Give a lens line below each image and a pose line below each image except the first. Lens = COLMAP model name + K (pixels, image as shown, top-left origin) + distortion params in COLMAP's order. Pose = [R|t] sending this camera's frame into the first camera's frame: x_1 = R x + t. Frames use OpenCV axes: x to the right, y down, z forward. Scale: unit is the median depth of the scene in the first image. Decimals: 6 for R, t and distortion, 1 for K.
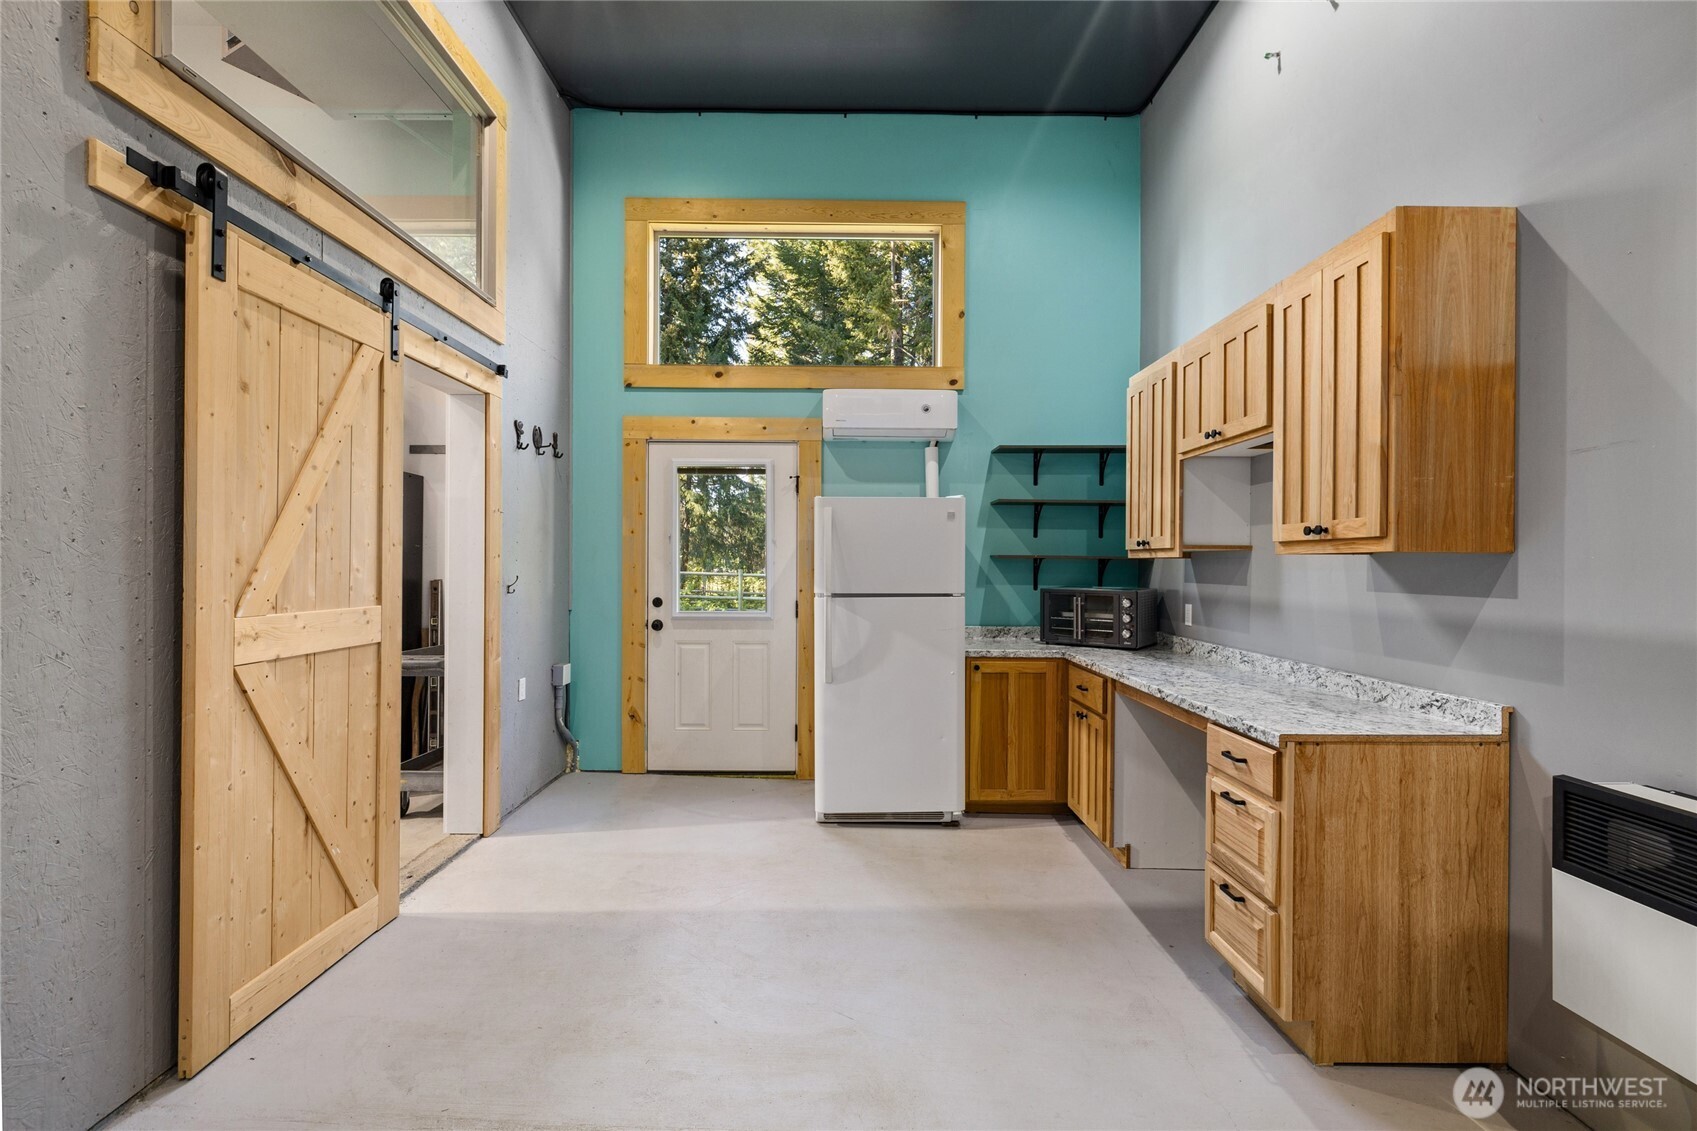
lens RADIAL K [[766.4, 0, 847.1], [0, 766.4, 565.5], [0, 0, 1]] dist [-0.002324, -0.000239]
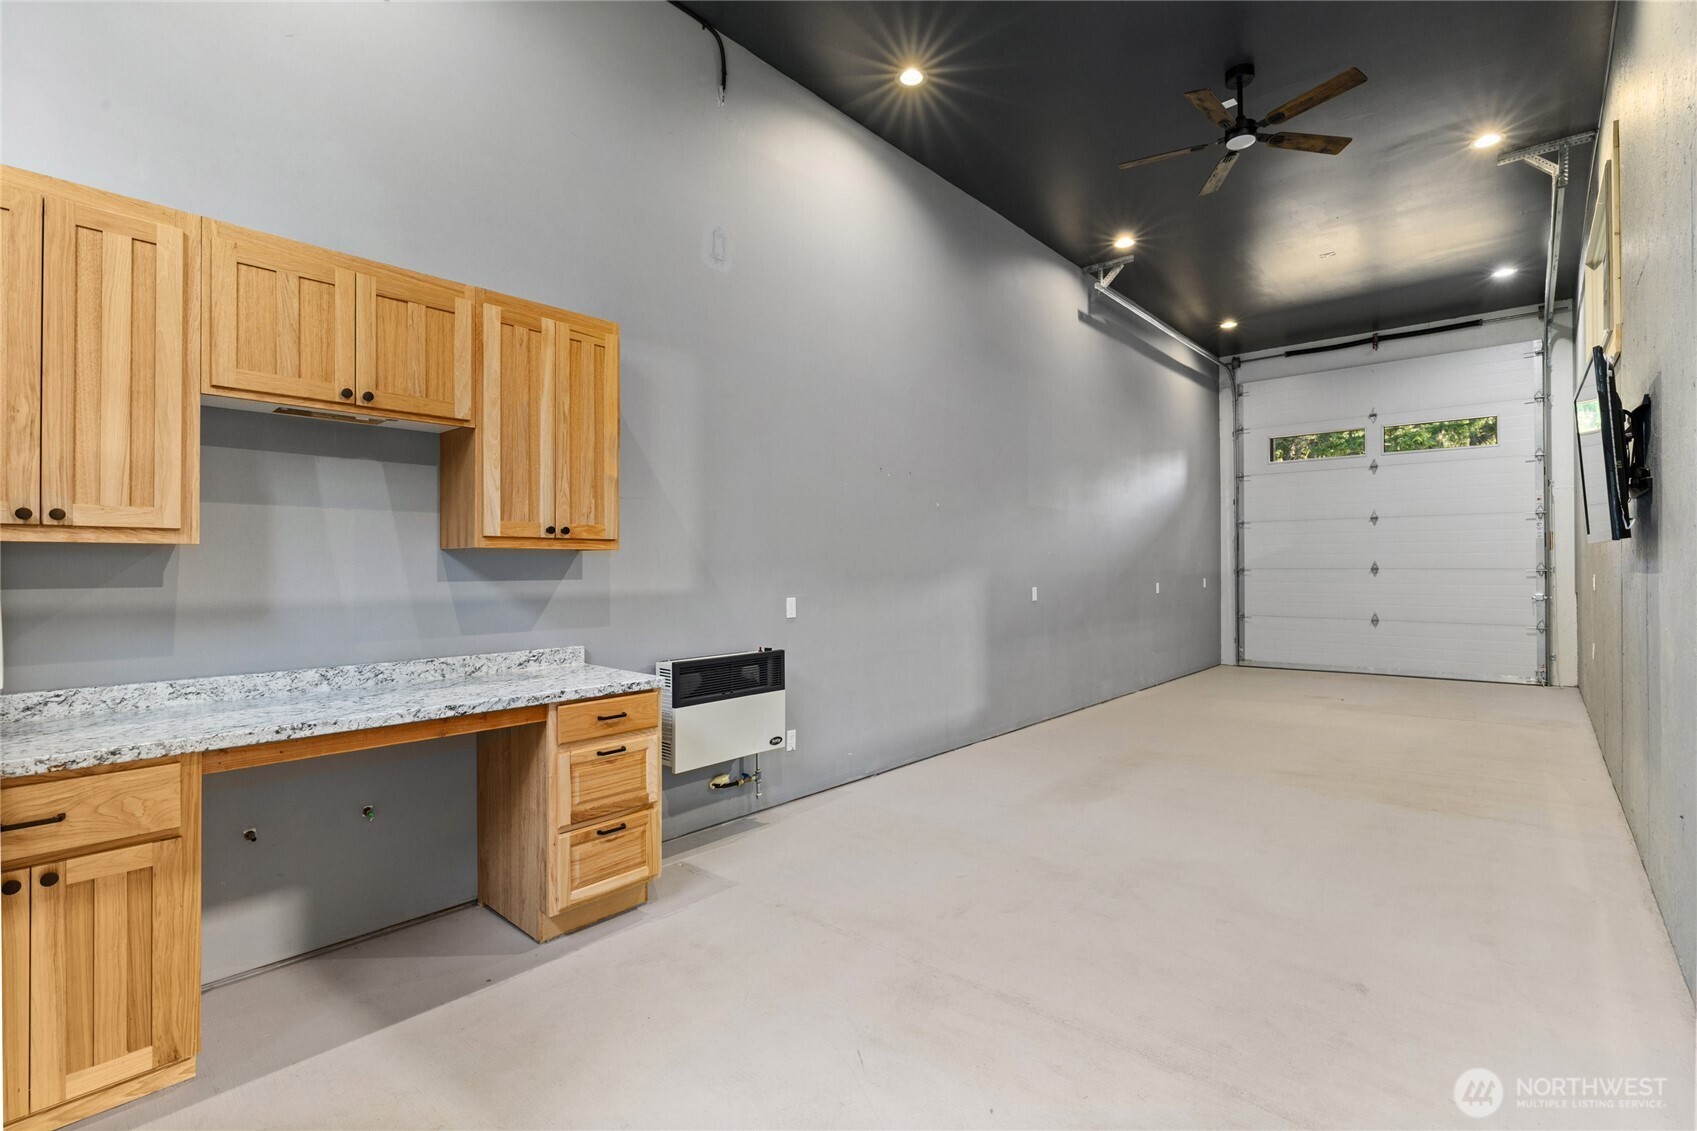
lens RADIAL K [[766.4, 0, 854.2], [0, 766.4, 559.9], [0, 0, 1]] dist [-0.002324, -0.000239]
pose [[-0.734351, 0.003922, 0.678759, -0.534582], [0.000767, 0.999987, -0.004948, 0.008644], [-0.678770, -0.003113, -0.734344, 1.453978]]
